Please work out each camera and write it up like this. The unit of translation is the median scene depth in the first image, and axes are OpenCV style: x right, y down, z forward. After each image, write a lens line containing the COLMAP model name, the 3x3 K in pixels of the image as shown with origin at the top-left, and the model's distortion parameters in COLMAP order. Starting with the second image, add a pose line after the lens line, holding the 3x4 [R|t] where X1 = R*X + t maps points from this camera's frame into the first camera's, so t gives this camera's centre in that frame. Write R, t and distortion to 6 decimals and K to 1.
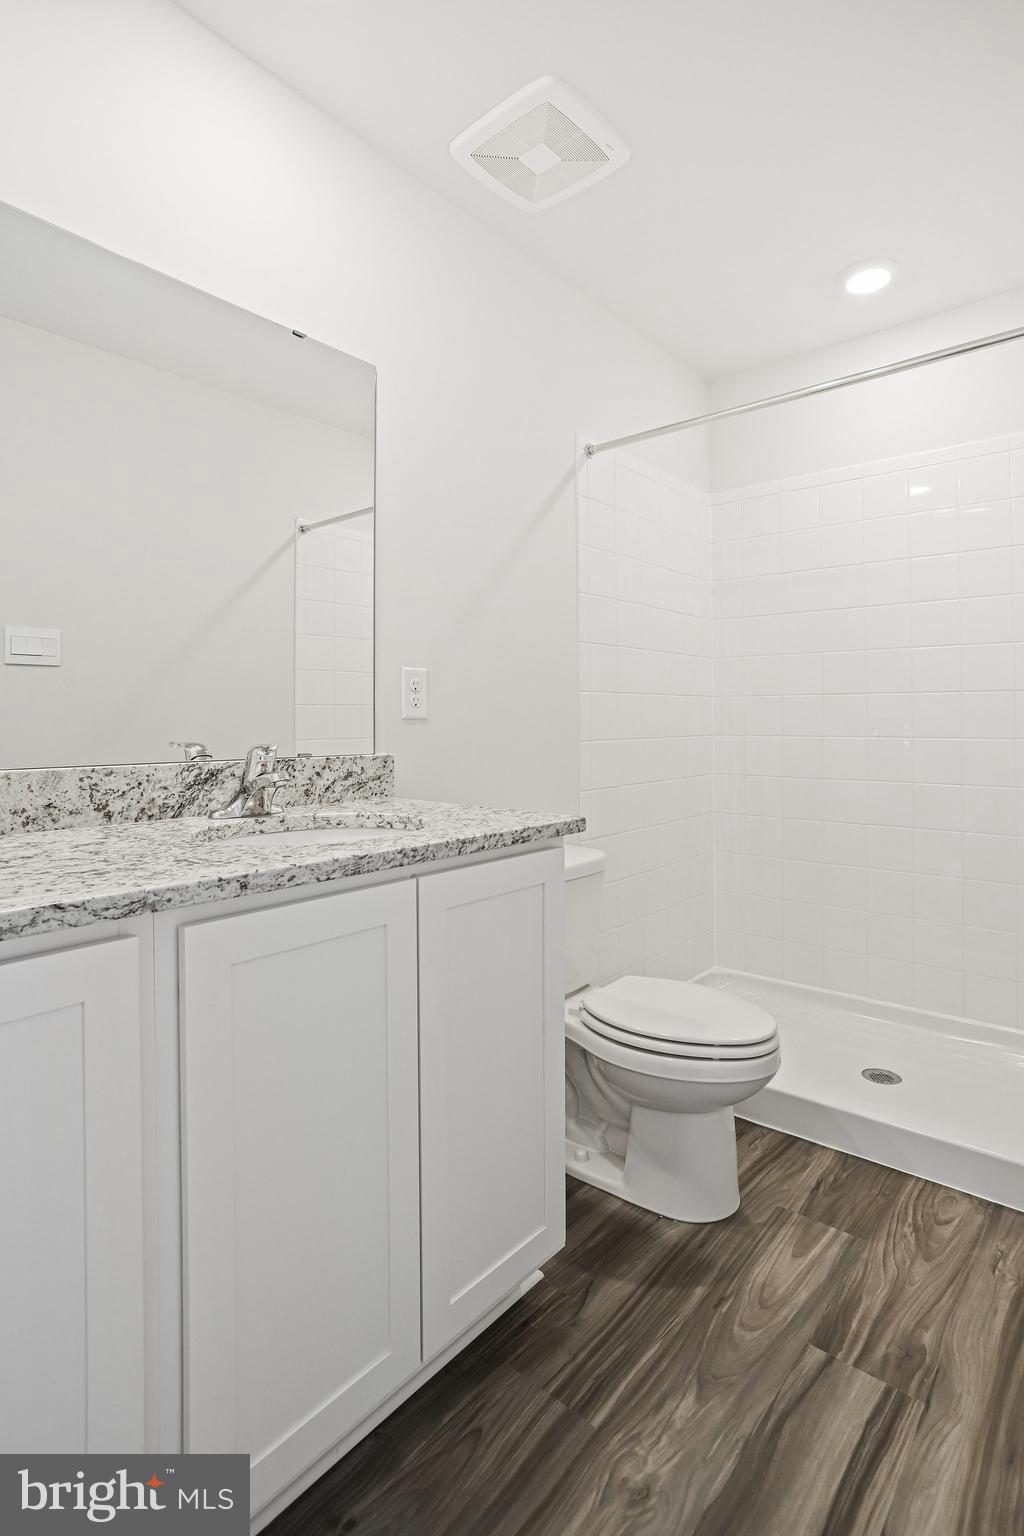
lens RADIAL K [[768.3, 0, 576.3], [0, 768.3, 674.1], [0, 0, 1]] dist [-0.071867, 0.039368]
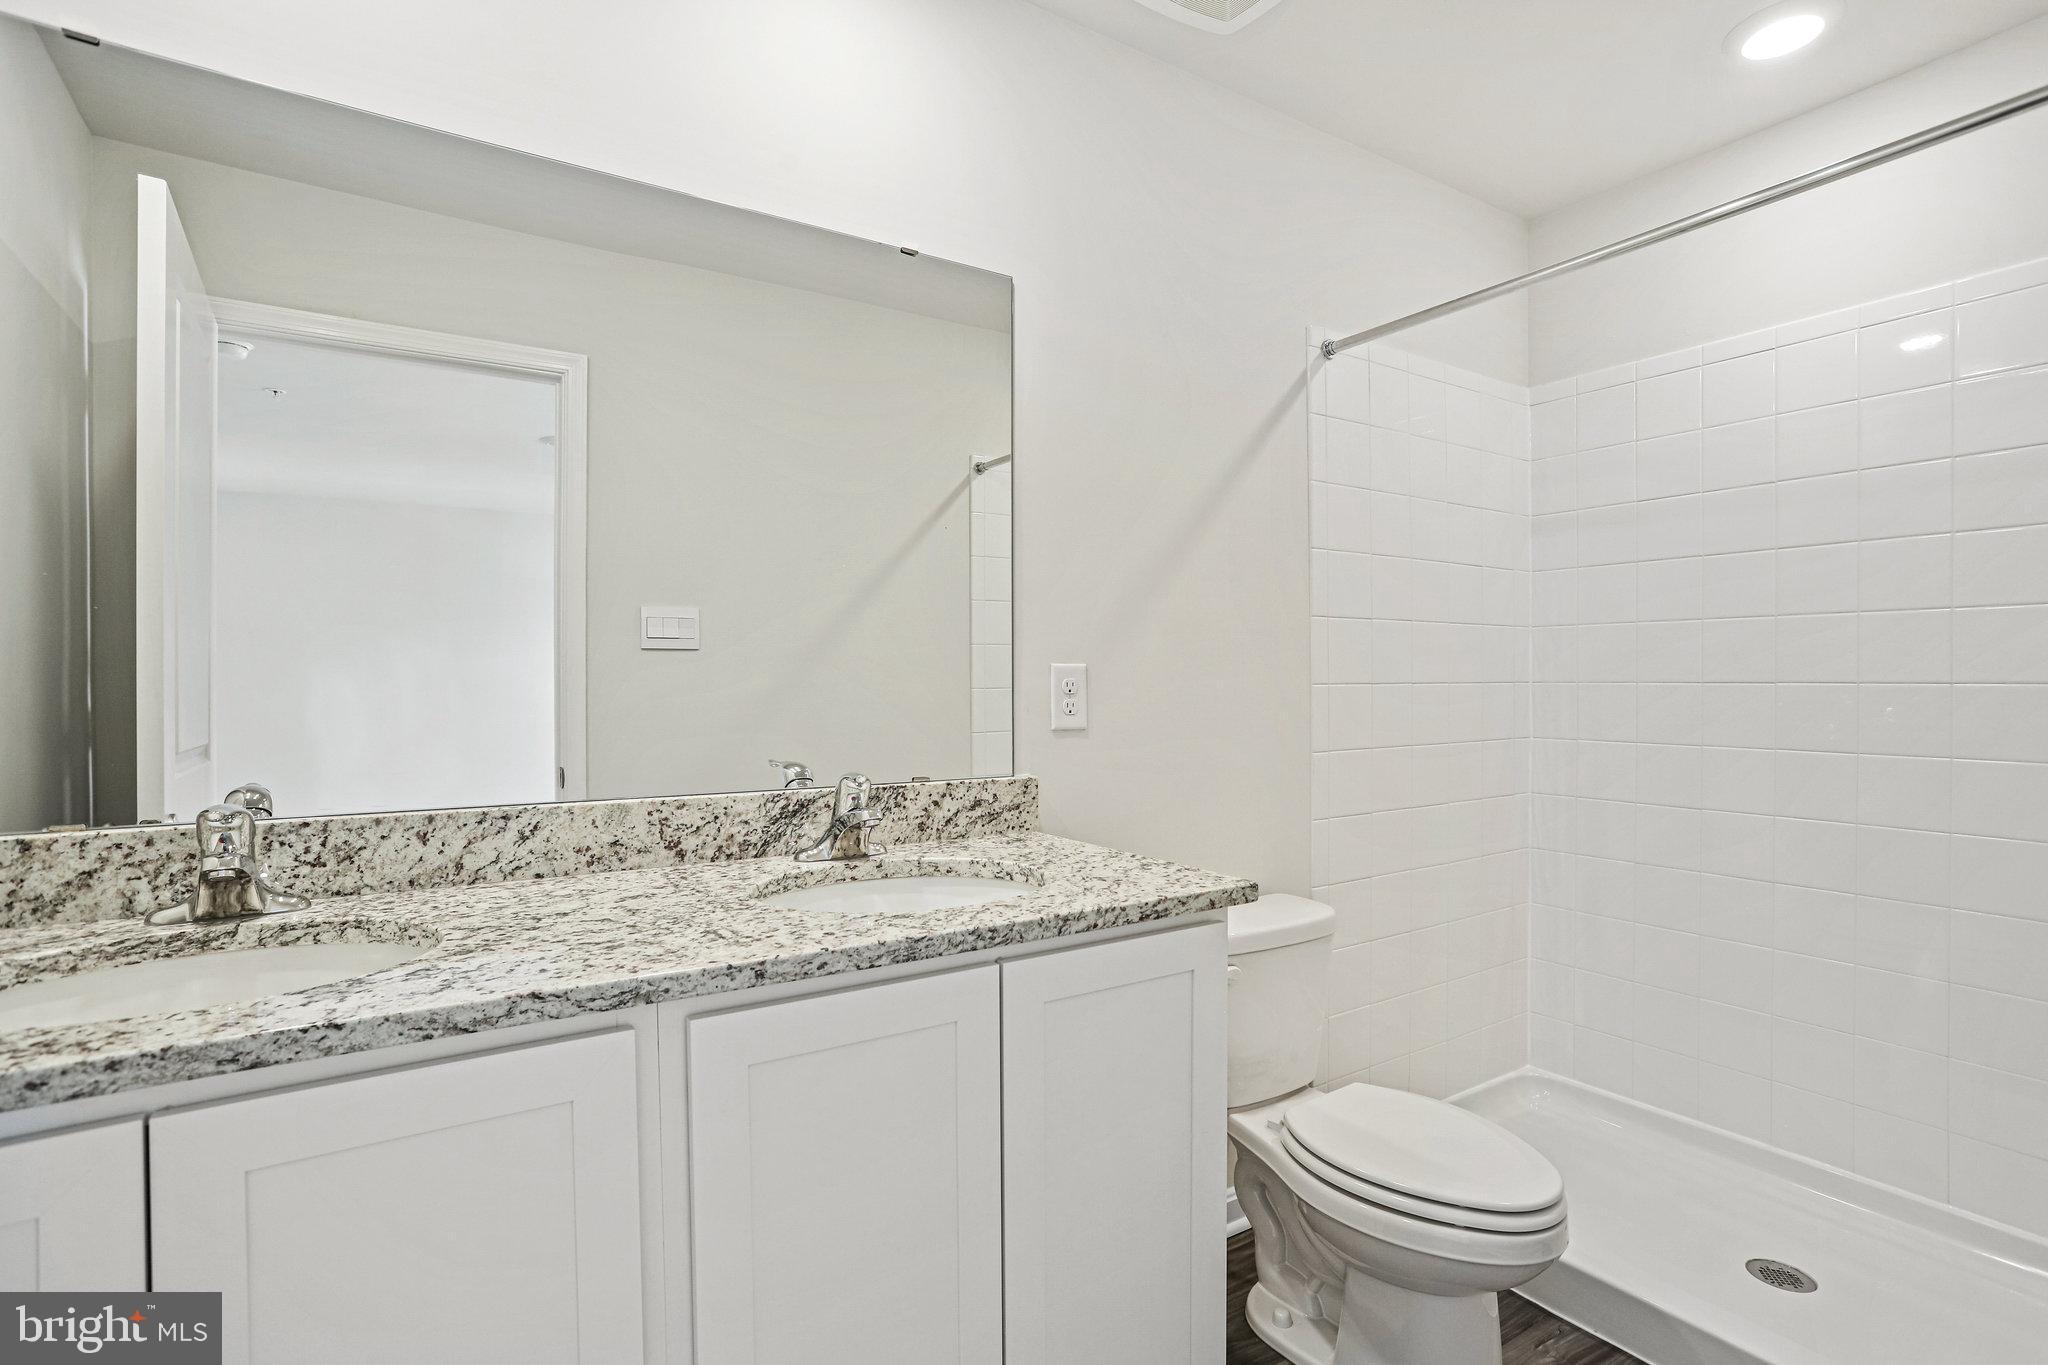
lens RADIAL K [[1008.5, 0, 1040.2], [0, 1008.5, 675.9], [0, 0, 1]] dist [-0.064153, 0.031516]
pose [[0.954985, 0.002988, -0.296639, 0.100824], [0.007023, 0.999441, 0.032678, -0.046271], [0.296571, -0.033290, 0.954430, 0.025956]]
